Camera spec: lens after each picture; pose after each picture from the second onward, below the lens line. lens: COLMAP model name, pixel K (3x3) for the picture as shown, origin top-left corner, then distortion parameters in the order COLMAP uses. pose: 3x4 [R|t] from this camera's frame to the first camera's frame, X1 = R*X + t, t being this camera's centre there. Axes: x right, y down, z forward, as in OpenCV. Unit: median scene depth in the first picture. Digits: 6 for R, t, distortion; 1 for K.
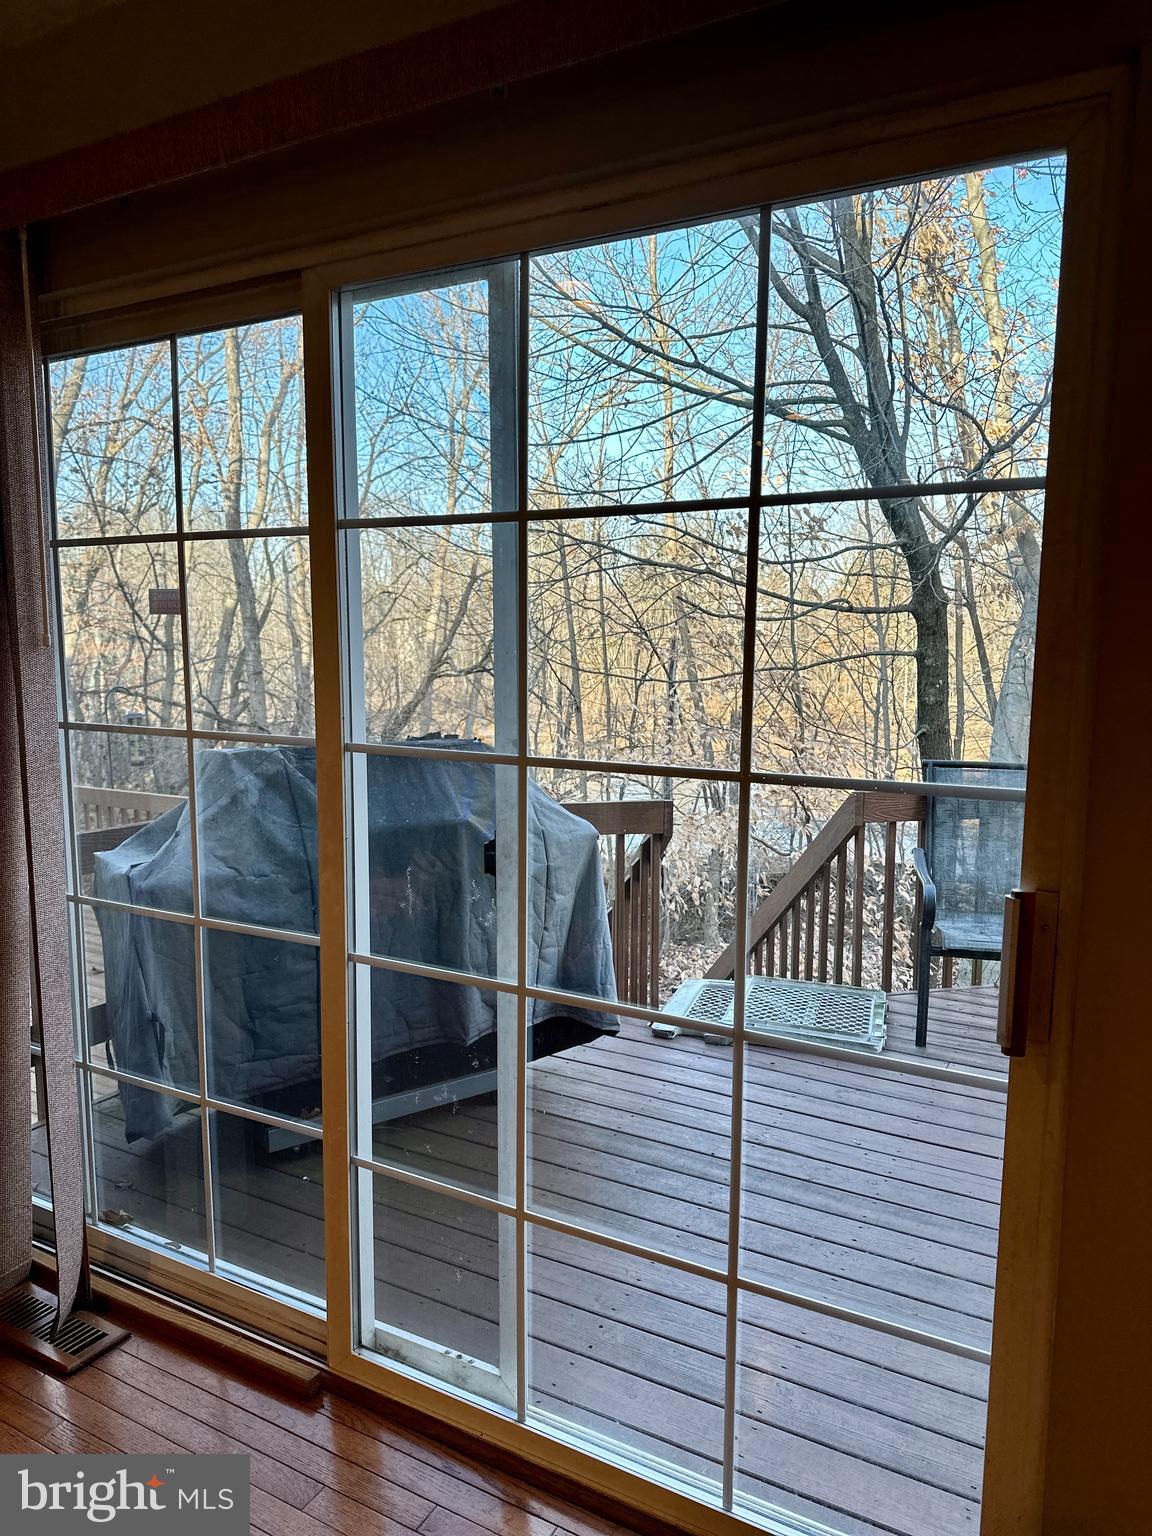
lens RADIAL K [[1065.9, 0, 576.4], [0, 1065.9, 774.5], [0, 0, 1]] dist [0.134594, -0.187984]
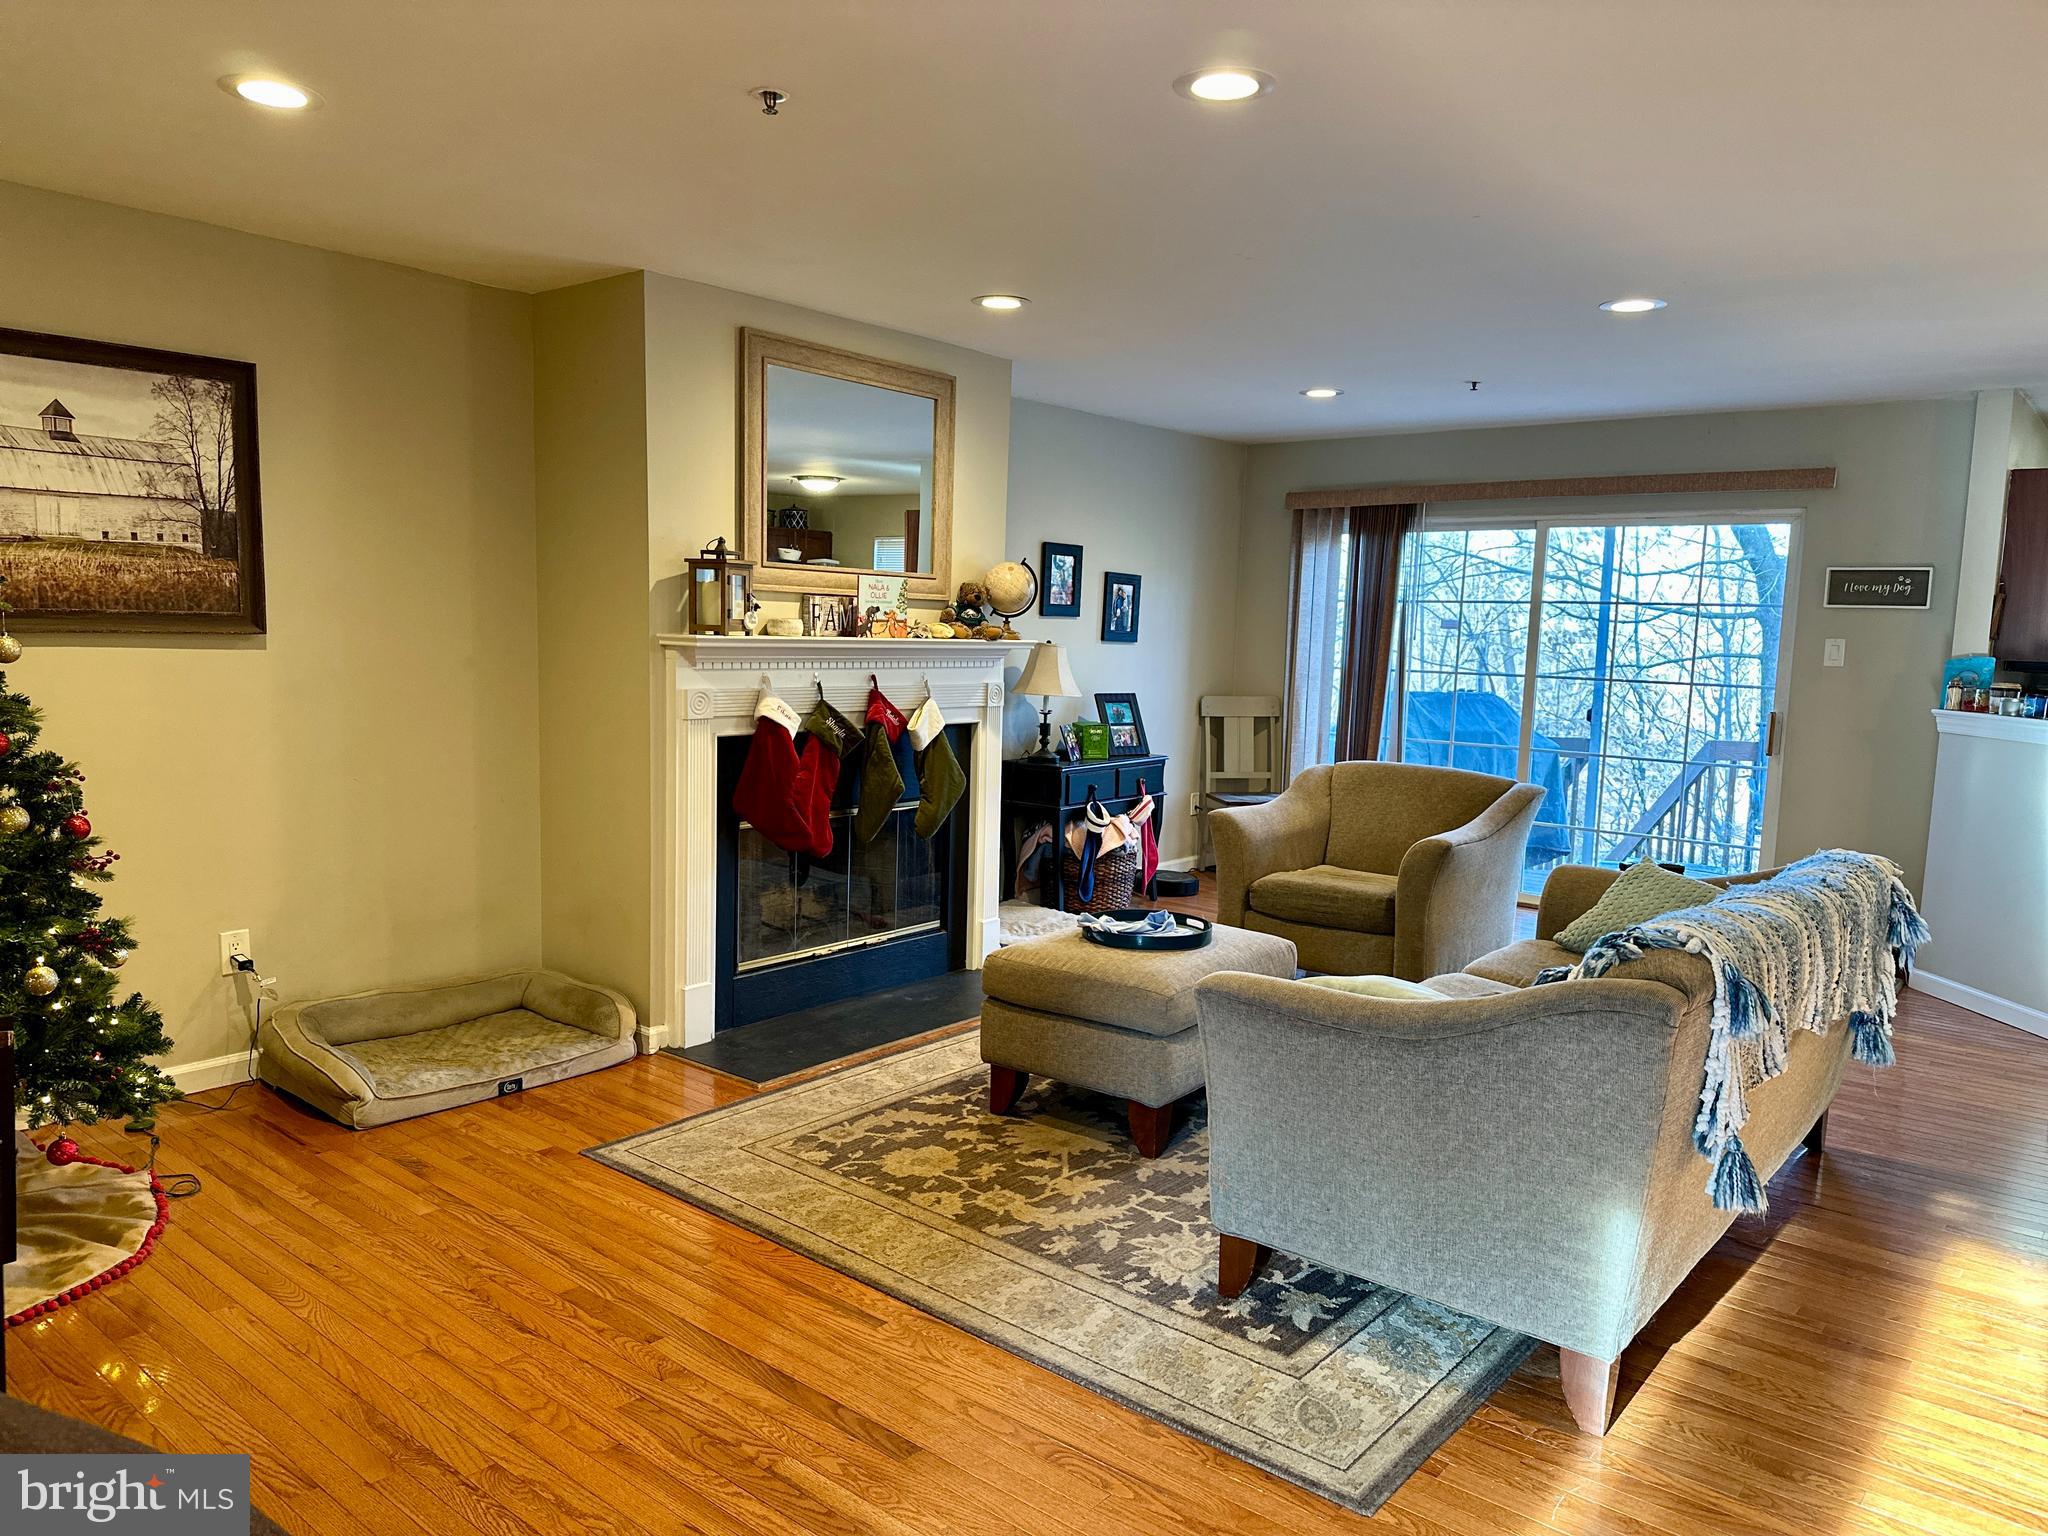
lens RADIAL K [[1421.2, 0, 1020.2], [0, 1421.2, 777.5], [0, 0, 1]] dist [0.134594, -0.187984]
pose [[0.984427, 0.044800, -0.169992, -0.169060], [-0.048069, 0.998729, -0.015163, 0.069439], [0.169096, 0.023098, 0.985329, -0.576567]]
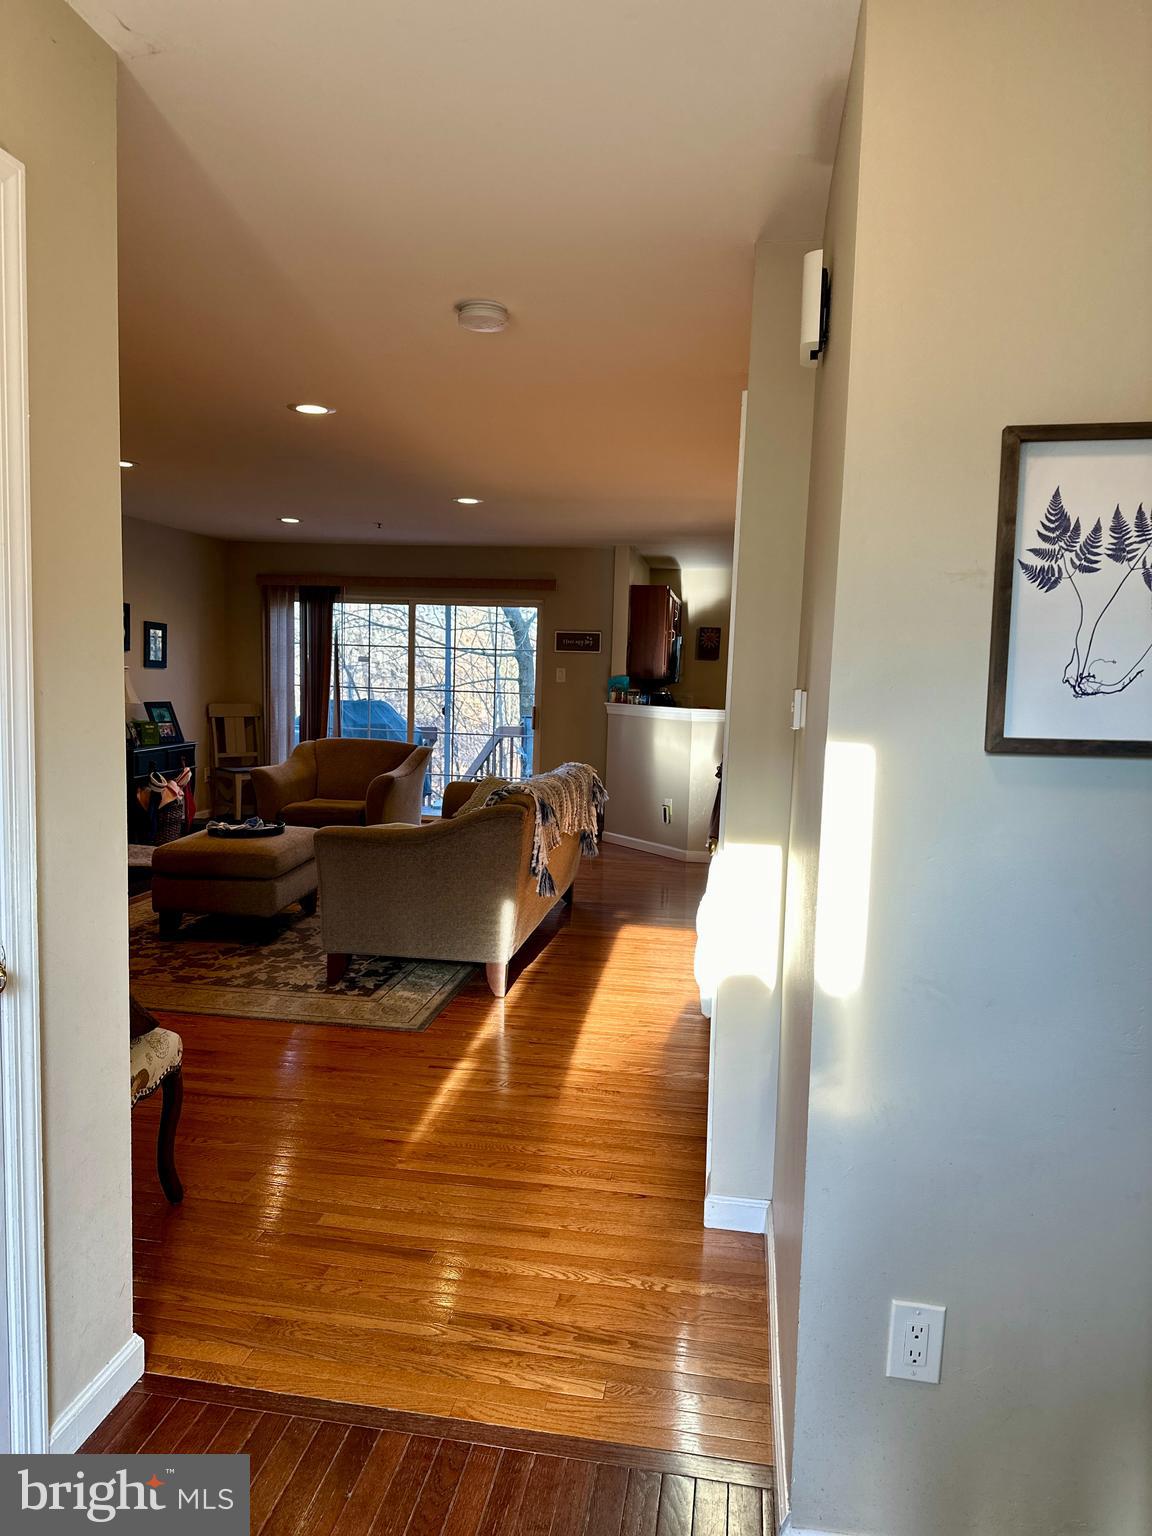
lens RADIAL K [[1065.9, 0, 576.4], [0, 1065.9, 774.5], [0, 0, 1]] dist [0.134594, -0.187984]
pose [[0.935974, -0.009584, 0.351938, -0.238999], [0.018423, 0.999593, -0.021775, 0.093491], [-0.351586, 0.026864, 0.935770, -0.748590]]
